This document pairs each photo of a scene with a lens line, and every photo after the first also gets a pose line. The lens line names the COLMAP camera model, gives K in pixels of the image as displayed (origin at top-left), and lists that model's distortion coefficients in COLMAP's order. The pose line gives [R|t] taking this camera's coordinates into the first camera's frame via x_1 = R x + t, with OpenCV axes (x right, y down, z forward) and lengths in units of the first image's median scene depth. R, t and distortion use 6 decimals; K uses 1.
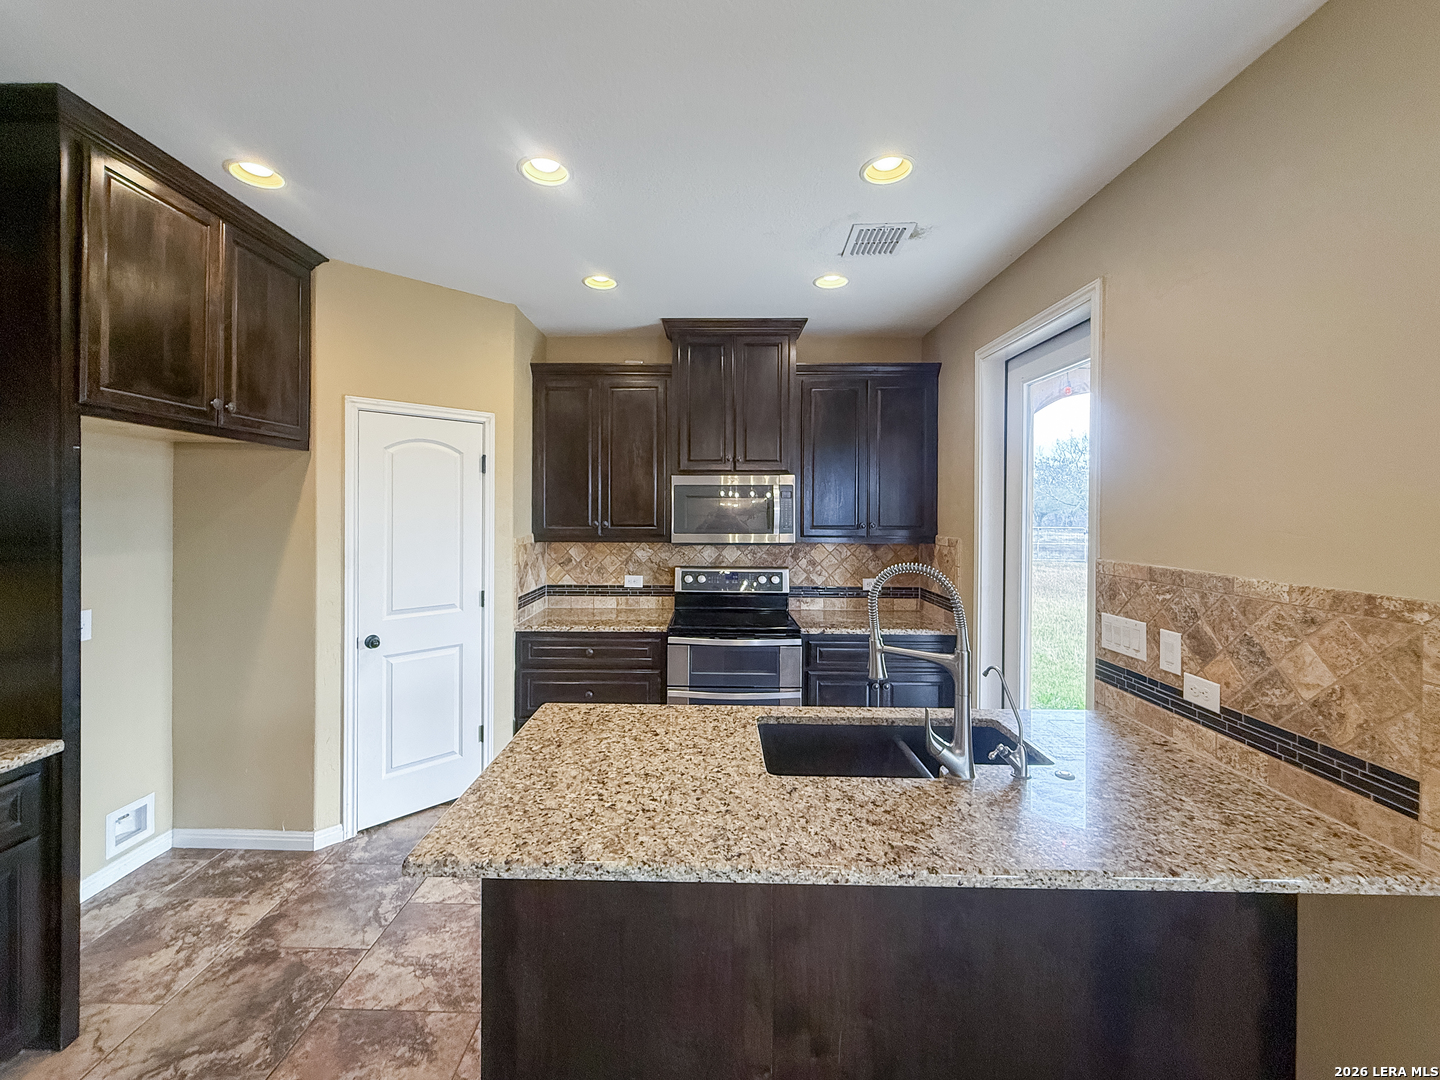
lens RADIAL K [[599.1, 0, 707.4], [0, 599.1, 512.3], [0, 0, 1]] dist [0.000235, 0.000187]
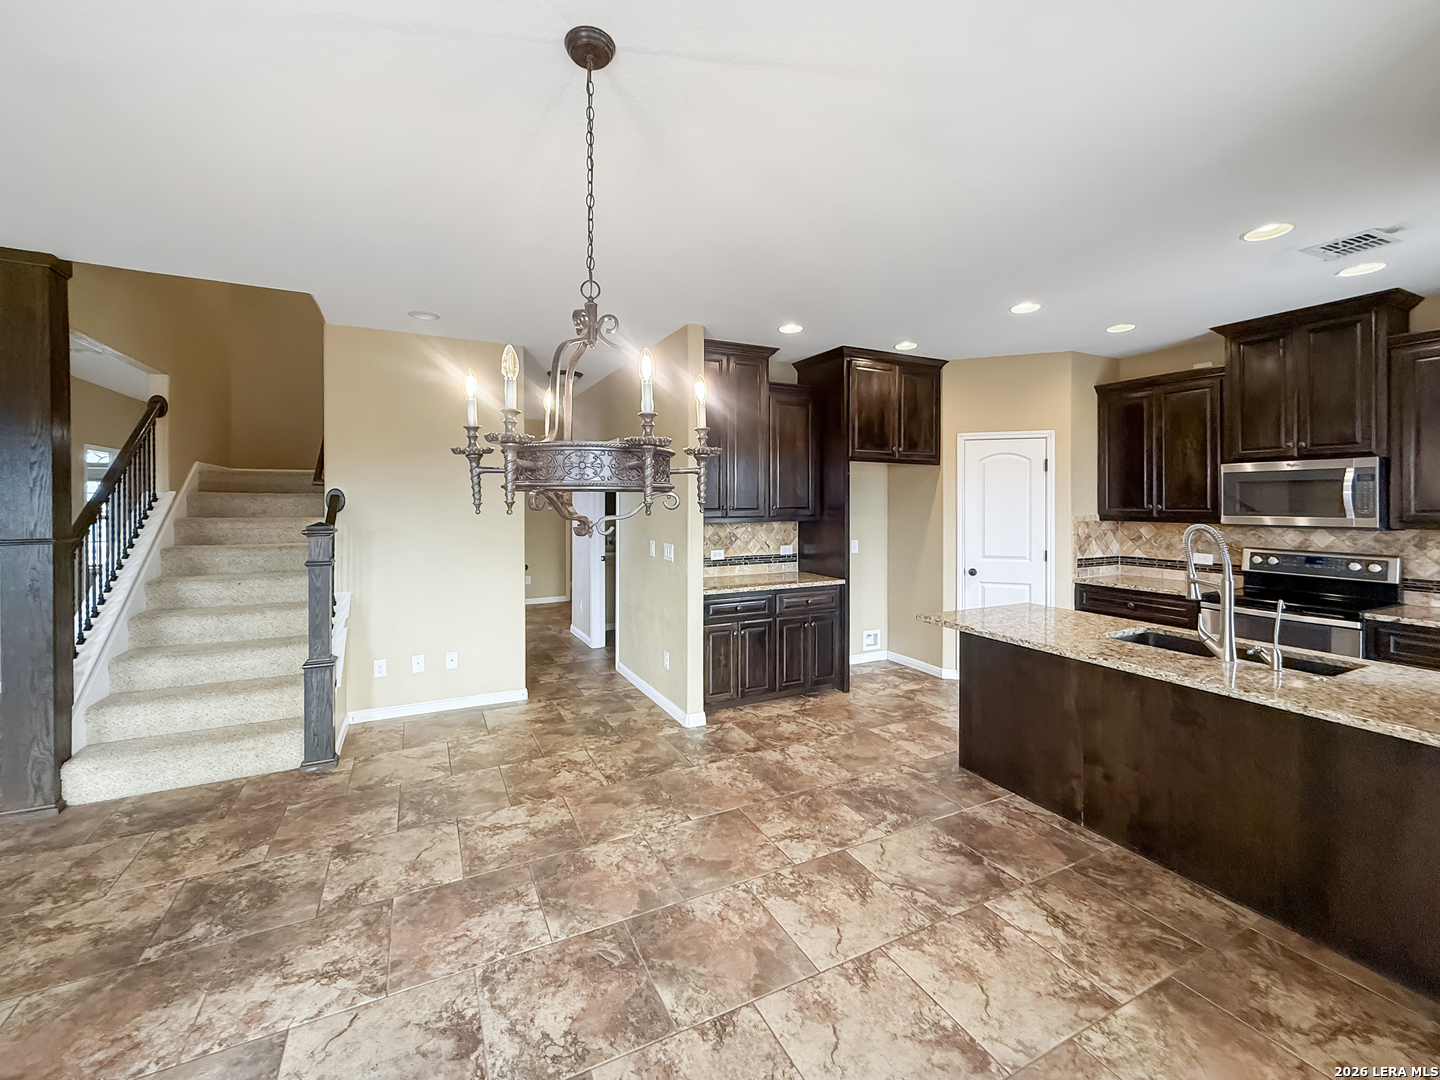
lens RADIAL K [[601.4, 0, 695.0], [0, 601.4, 499.0], [0, 0, 1]] dist [0.000898, -0.000062]
pose [[0.443274, -0.005661, -0.896368, 0.909586], [-0.001072, 0.999976, -0.006845, 0.022436], [0.896385, 0.003995, 0.443258, -0.698702]]
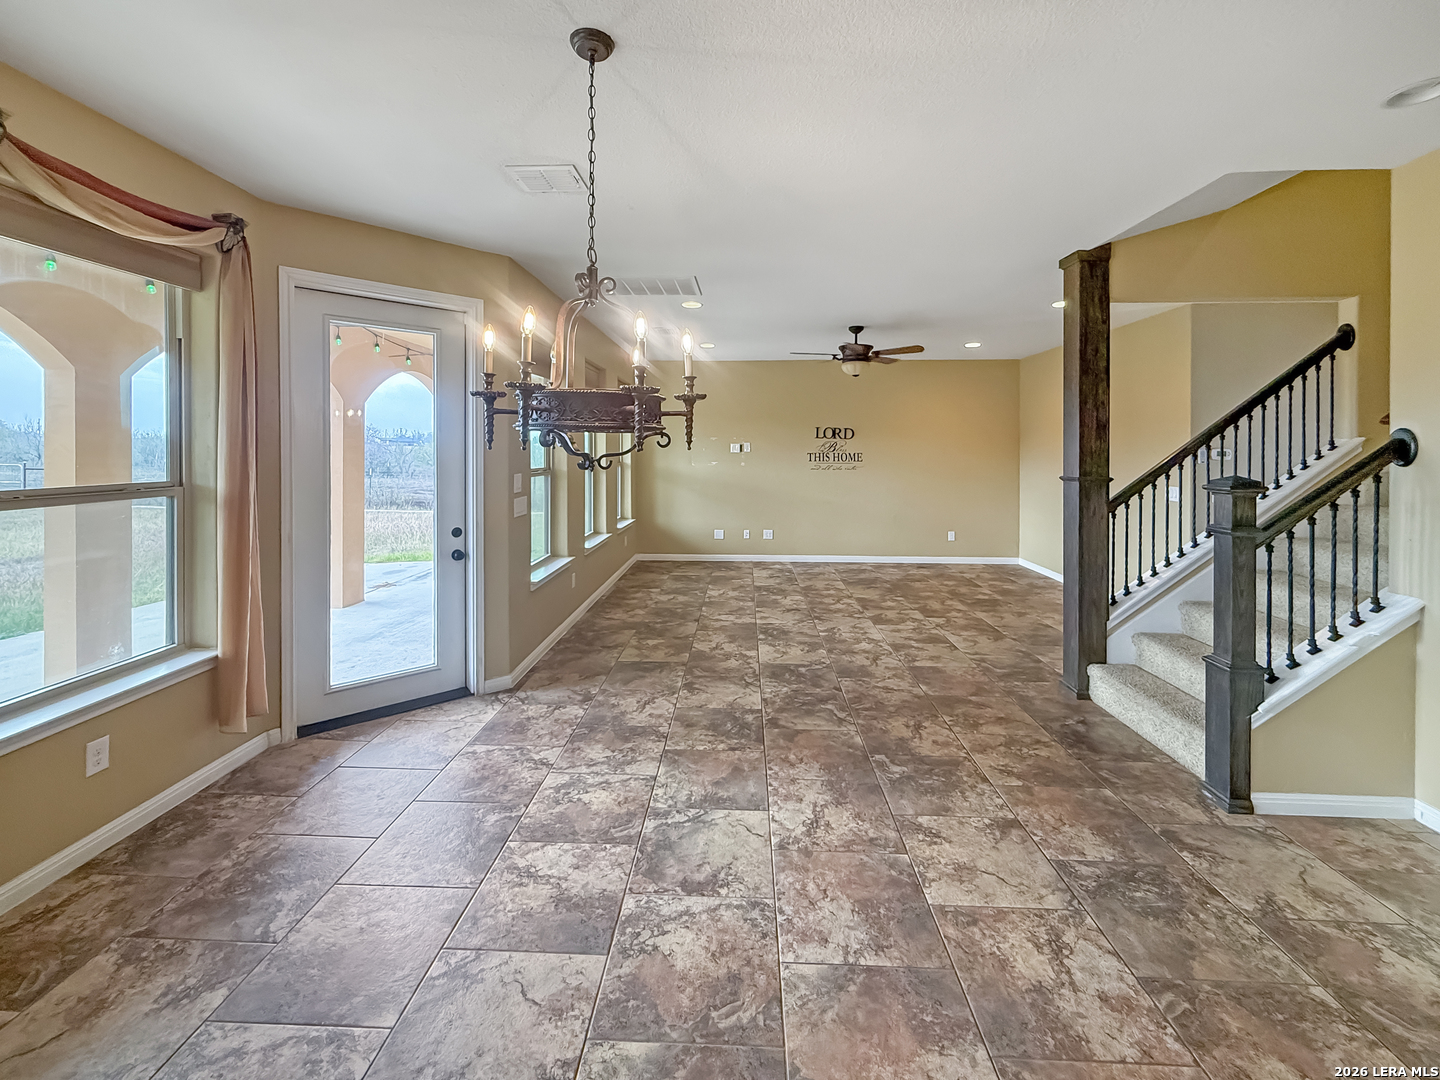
lens RADIAL K [[609.2, 0, 721.4], [0, 609.2, 446.9], [0, 0, 1]] dist [0.000023, -0.000068]
pose [[-0.999716, -0.010004, 0.021641, -0.043163], [-0.010006, 0.999950, -0.000019, 0.031144], [-0.021640, -0.000236, -0.999766, 0.412404]]
